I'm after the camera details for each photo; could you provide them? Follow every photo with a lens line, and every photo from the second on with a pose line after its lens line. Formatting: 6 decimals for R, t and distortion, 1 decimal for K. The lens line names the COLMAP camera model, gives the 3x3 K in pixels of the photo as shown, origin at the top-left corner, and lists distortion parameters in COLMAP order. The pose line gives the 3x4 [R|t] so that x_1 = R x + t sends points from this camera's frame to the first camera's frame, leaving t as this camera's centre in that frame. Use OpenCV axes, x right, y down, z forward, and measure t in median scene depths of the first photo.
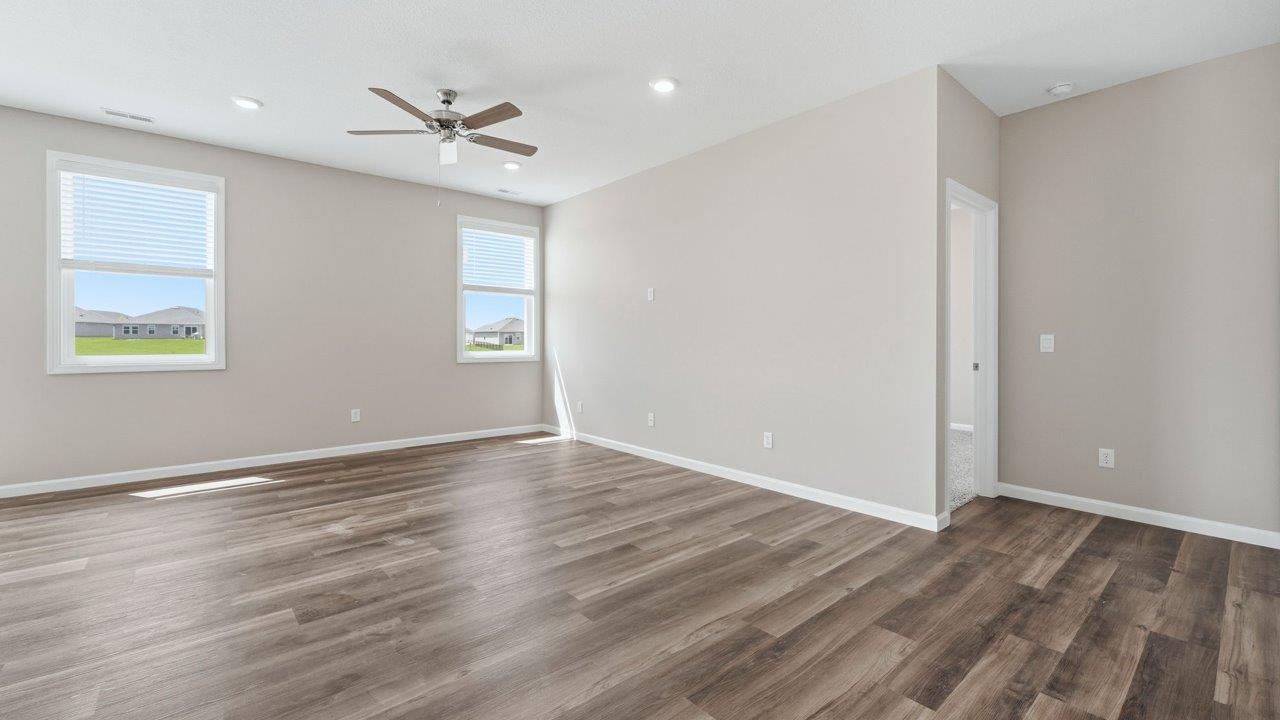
lens RADIAL K [[535.3, 0, 639.7], [0, 535.3, 340.3], [0, 0, 1]] dist [-0.000386, 0.000249]
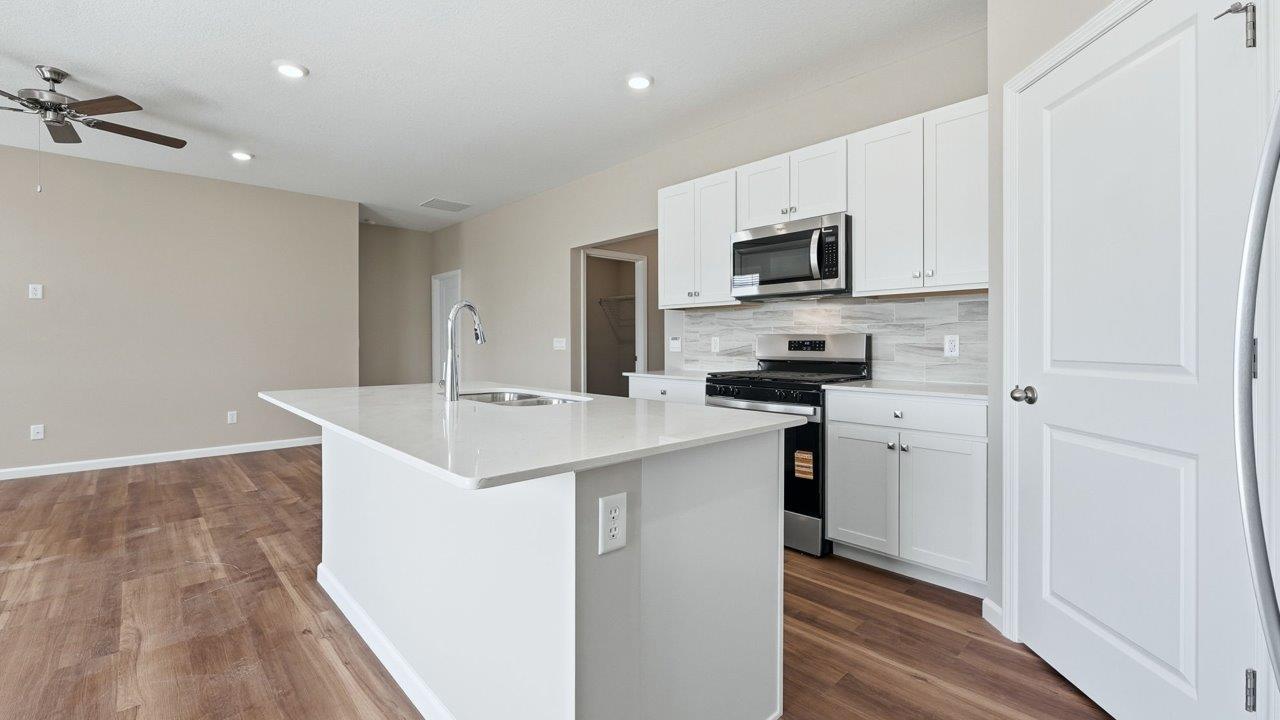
lens RADIAL K [[535.3, 0, 638.8], [0, 535.3, 347.7], [0, 0, 1]] dist [-0.000386, 0.000249]
pose [[-0.044569, -0.012205, 0.998932, -1.154312], [0.002922, 0.999919, 0.012347, -0.001296], [-0.999002, 0.003469, -0.044530, 0.045231]]
